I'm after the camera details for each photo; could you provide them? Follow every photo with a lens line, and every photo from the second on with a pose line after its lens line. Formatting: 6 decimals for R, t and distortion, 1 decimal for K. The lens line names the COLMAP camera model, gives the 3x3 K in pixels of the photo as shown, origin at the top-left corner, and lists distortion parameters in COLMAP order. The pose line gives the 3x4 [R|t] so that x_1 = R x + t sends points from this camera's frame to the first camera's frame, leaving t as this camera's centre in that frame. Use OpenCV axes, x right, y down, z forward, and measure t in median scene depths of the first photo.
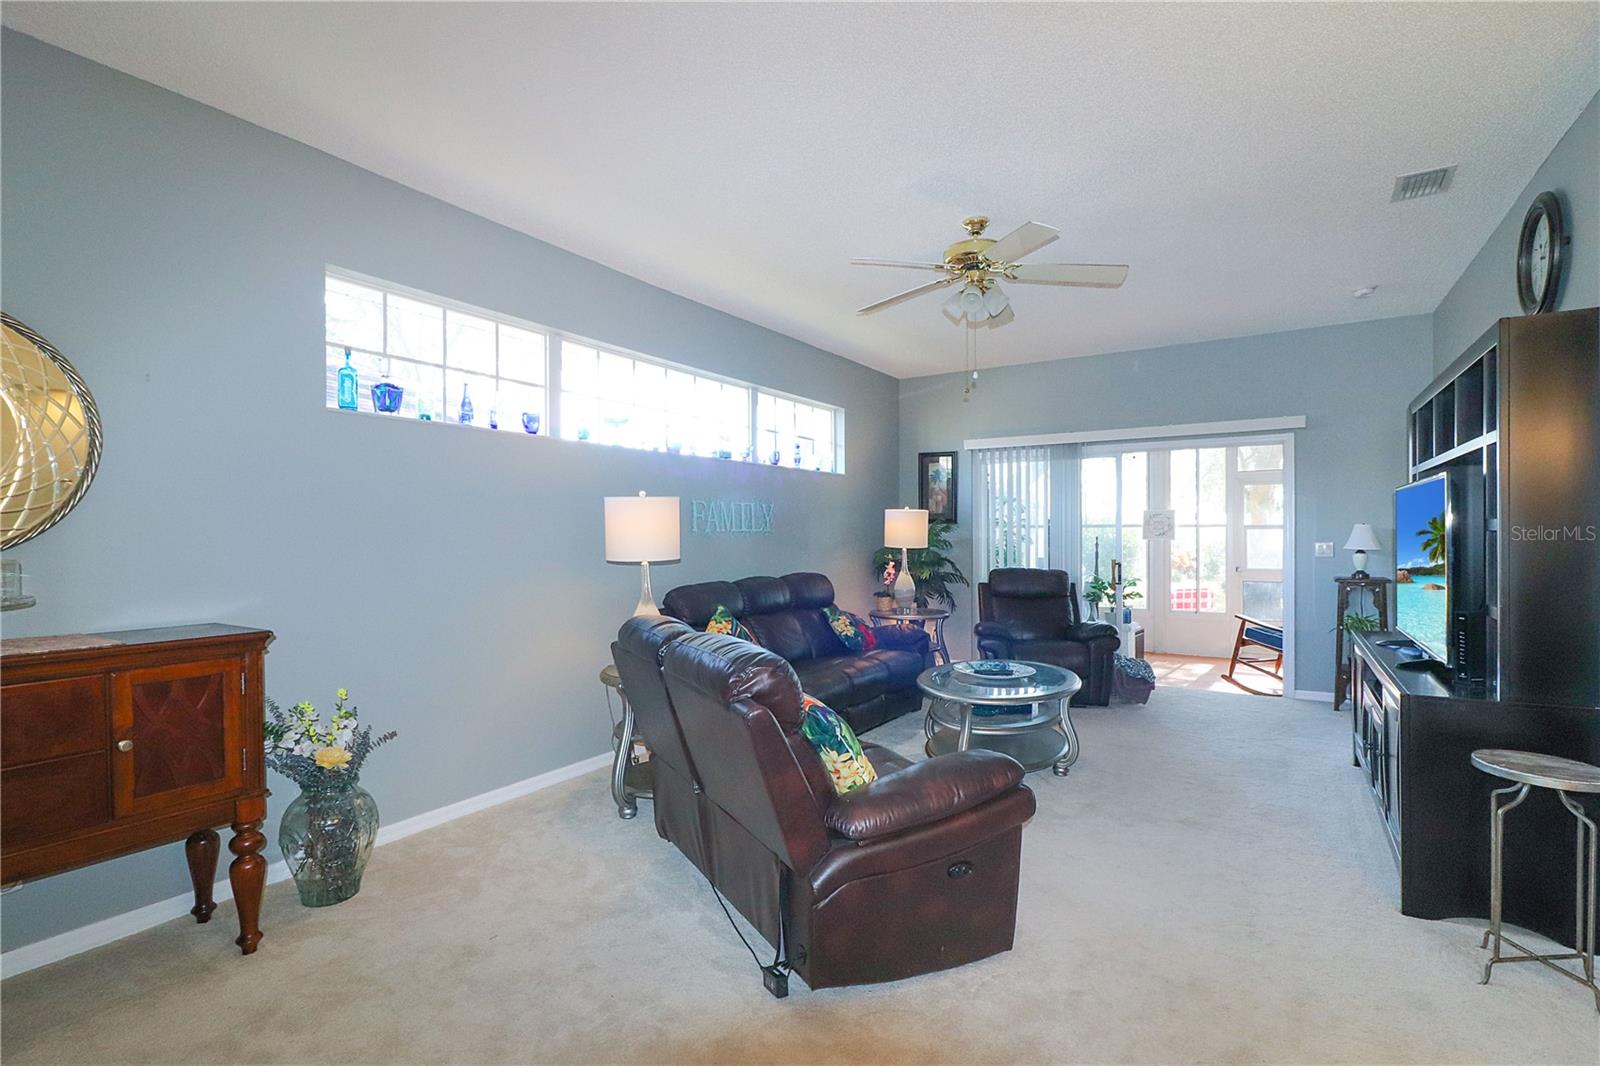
lens RADIAL K [[744.2, 0, 798.0], [0, 744.2, 538.0], [0, 0, 1]] dist [-0.006336, -0.001349]
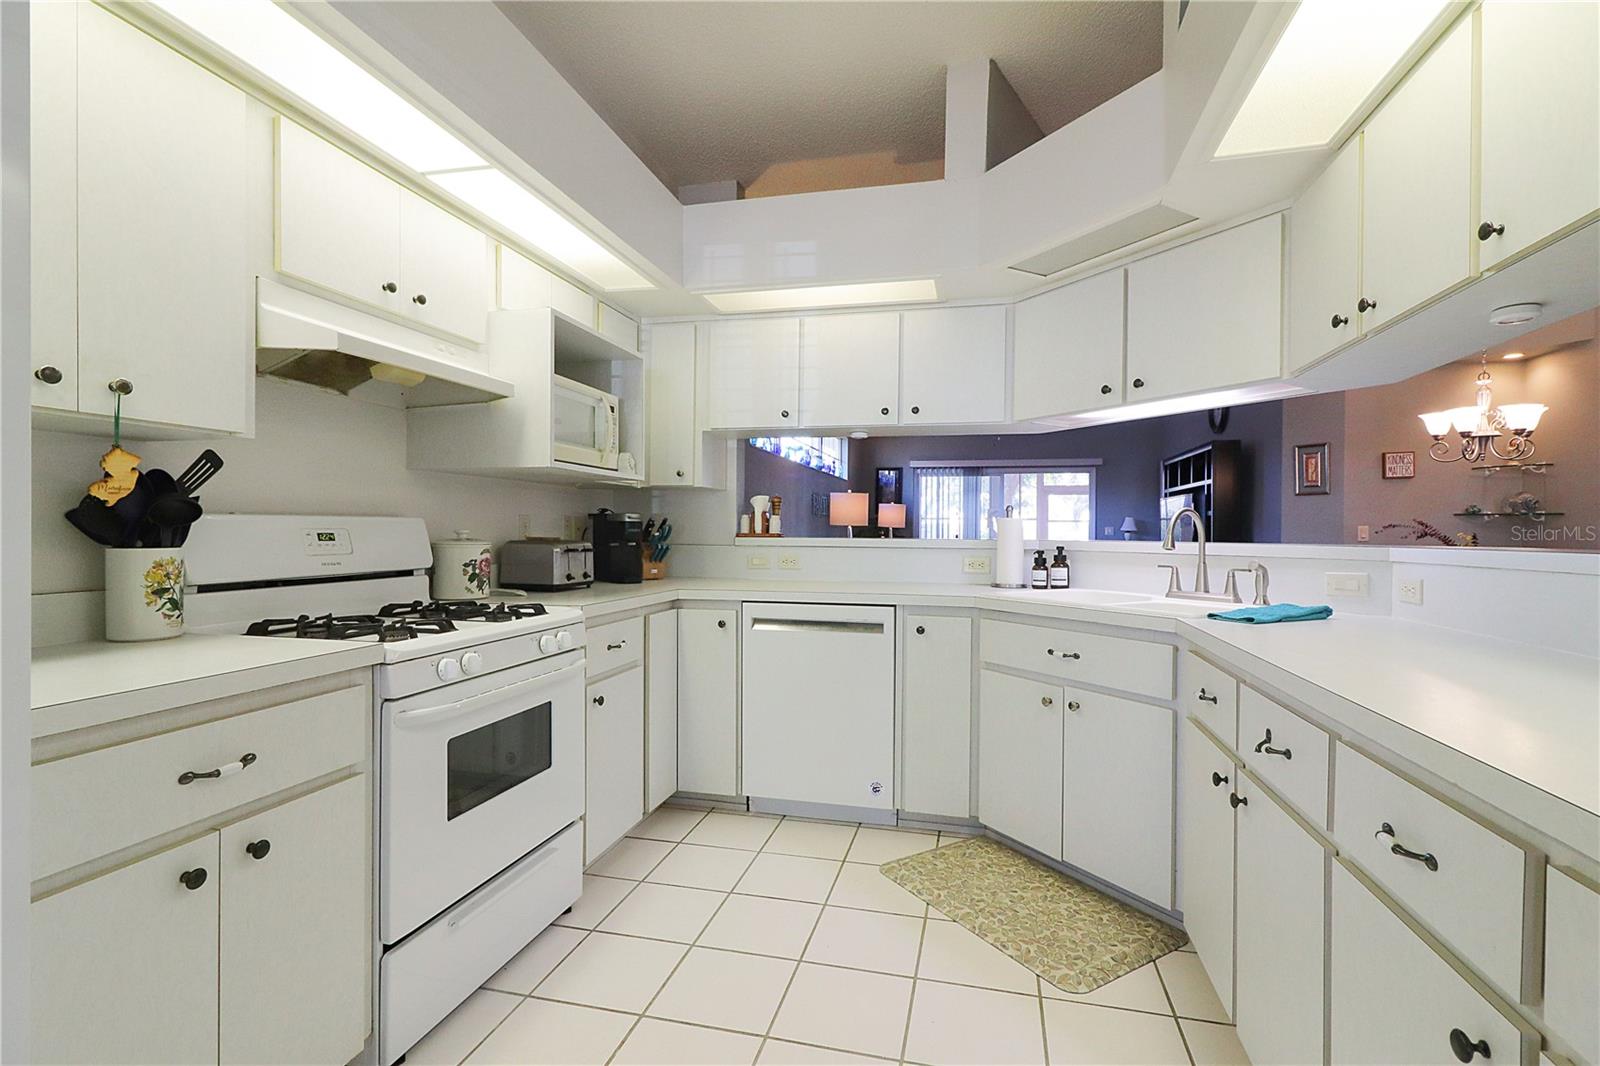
lens RADIAL K [[744.2, 0, 803.1], [0, 744.2, 540.3], [0, 0, 1]] dist [-0.006336, -0.001349]
pose [[0.946077, 0.011346, 0.323743, -0.615527], [-0.012813, 0.999915, 0.002400, 0.042287], [-0.323689, -0.006419, 0.946142, -0.502598]]
